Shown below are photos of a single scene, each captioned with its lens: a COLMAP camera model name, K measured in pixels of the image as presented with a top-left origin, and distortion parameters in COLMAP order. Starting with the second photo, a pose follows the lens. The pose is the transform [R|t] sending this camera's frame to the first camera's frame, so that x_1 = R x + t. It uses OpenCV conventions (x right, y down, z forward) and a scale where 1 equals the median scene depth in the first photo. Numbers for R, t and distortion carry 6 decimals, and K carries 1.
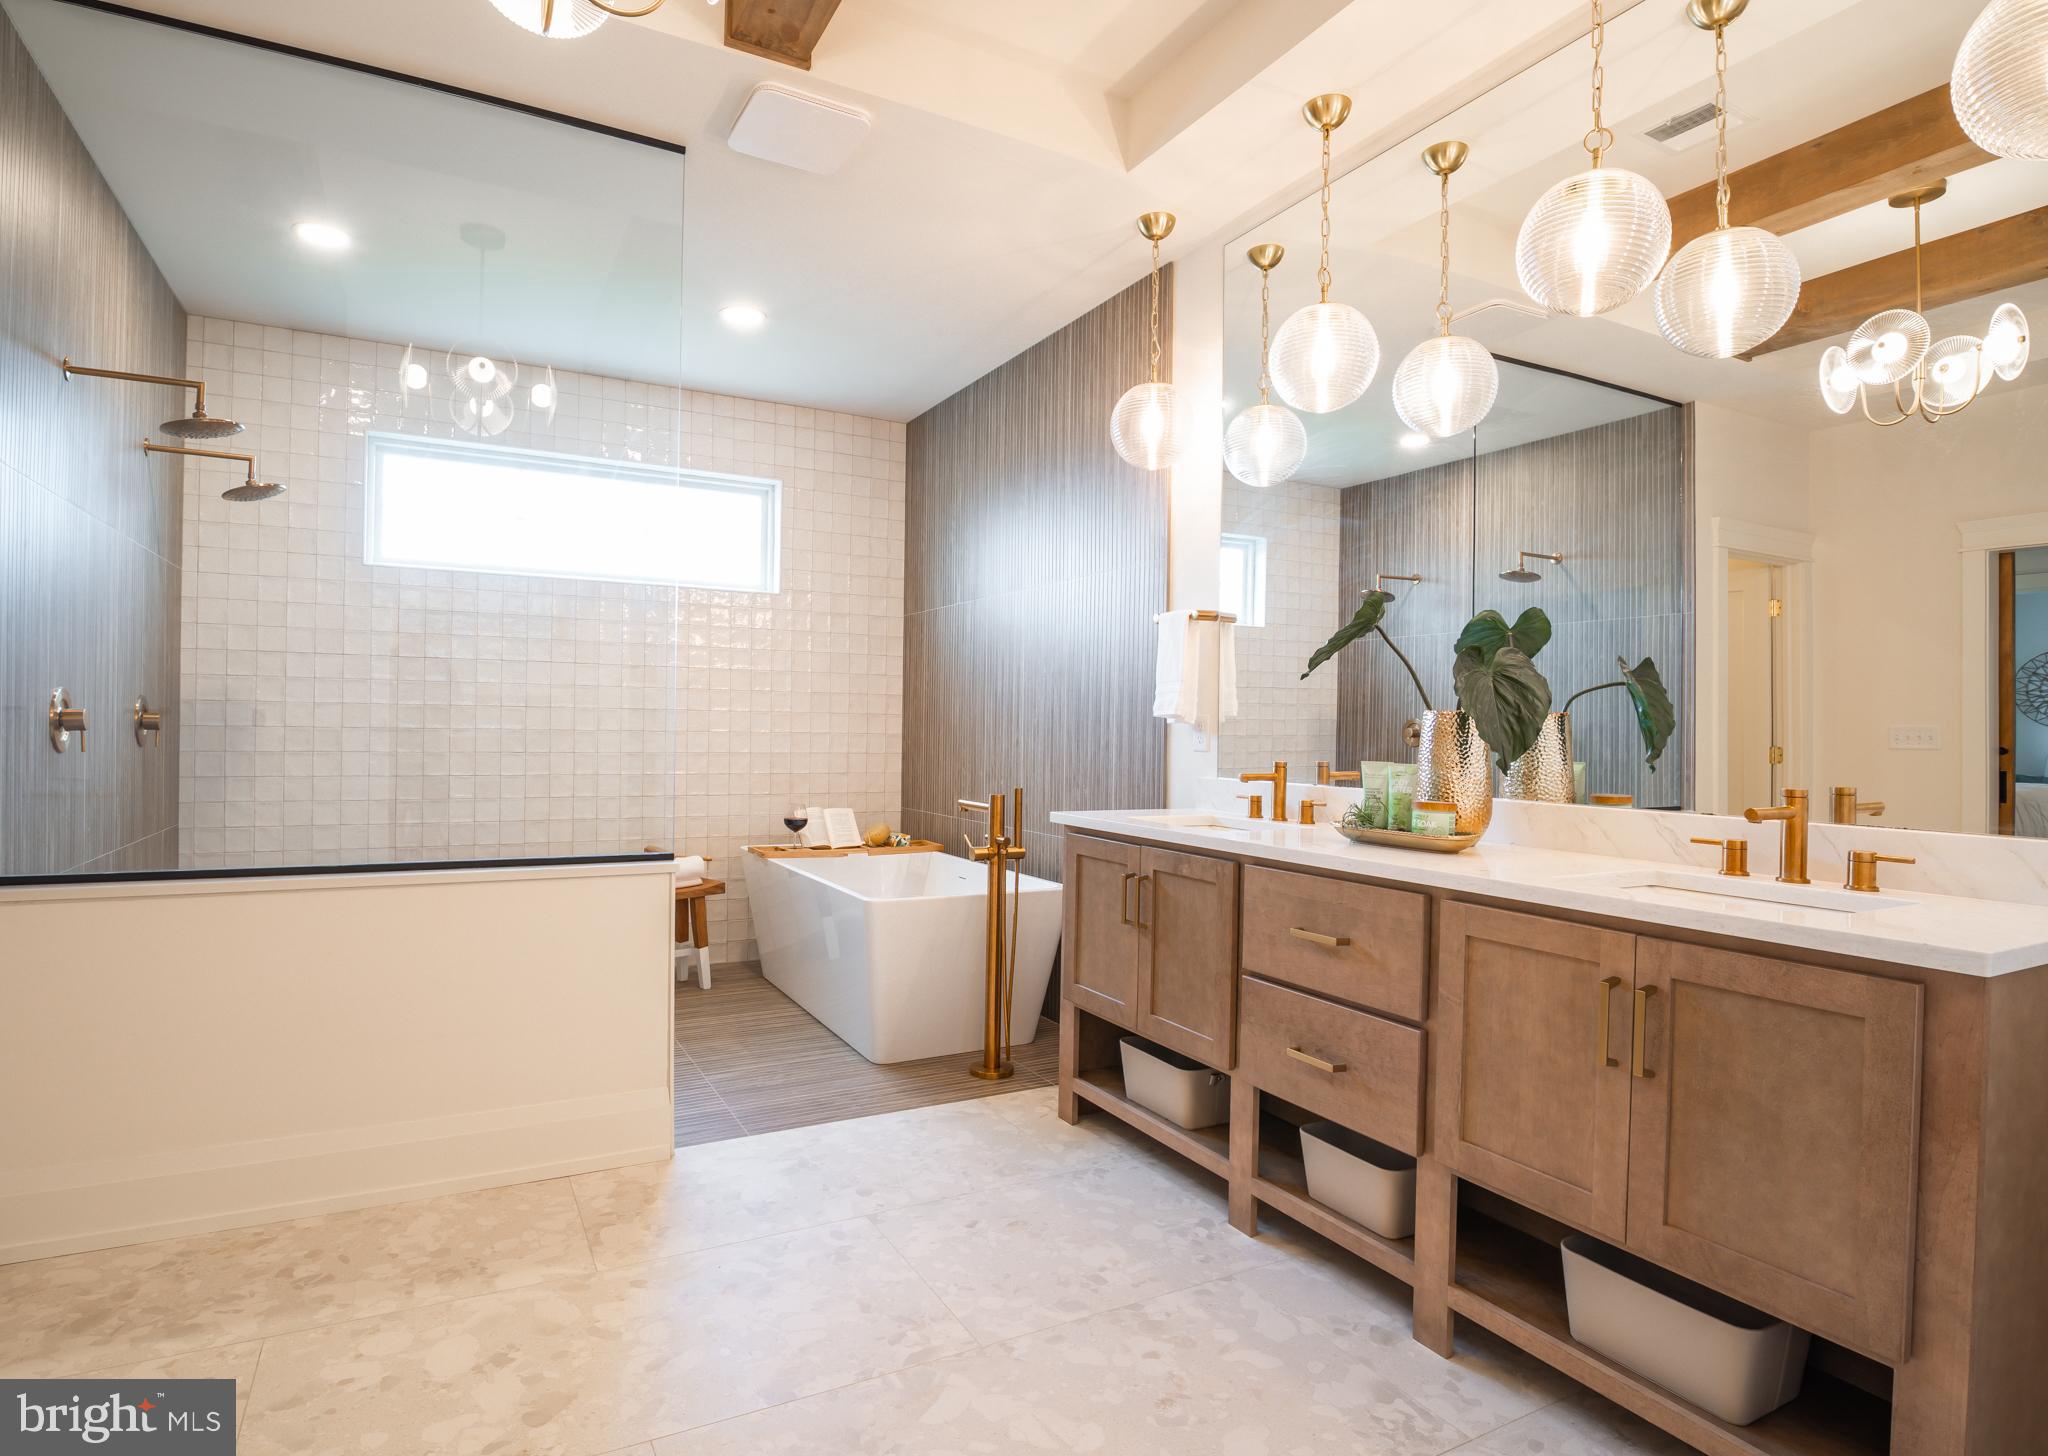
lens RADIAL K [[1088.2, 0, 1024.0], [0, 1088.2, 728.0], [0, 0, 1]] dist [-0.023601, -0.001788]
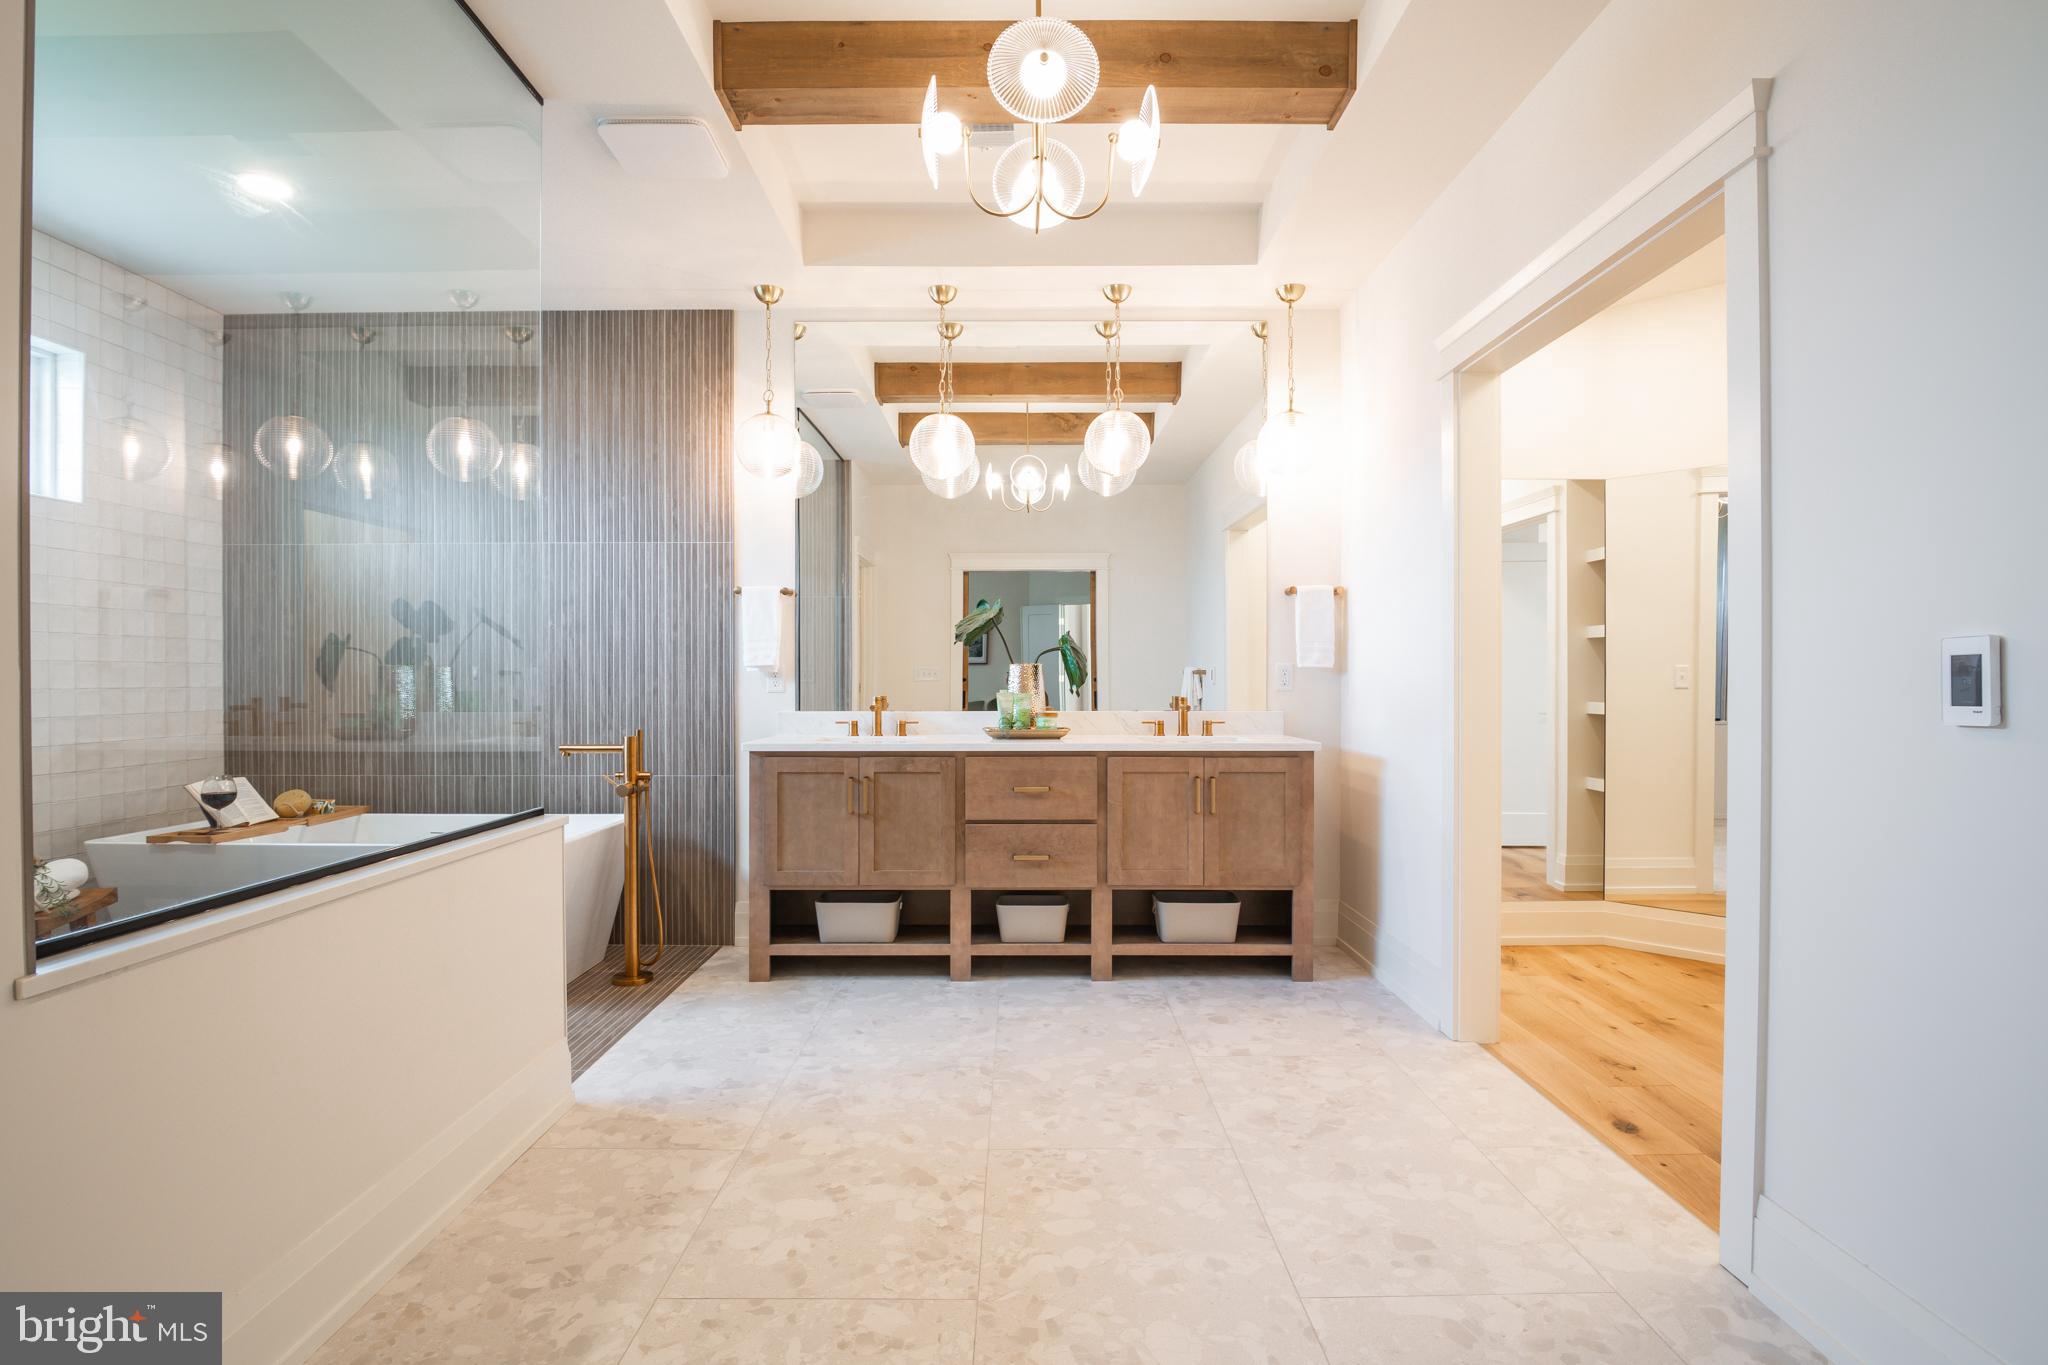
lens RADIAL K [[1028.1, 0, 1024.0], [0, 1028.1, 682.5], [0, 0, 1]] dist [-0.006981, -0.014840]
pose [[0.451902, -0.019658, 0.891851, -1.191633], [0.008670, 0.999807, 0.017644, -0.015350], [-0.892026, -0.000241, 0.451985, 0.222513]]
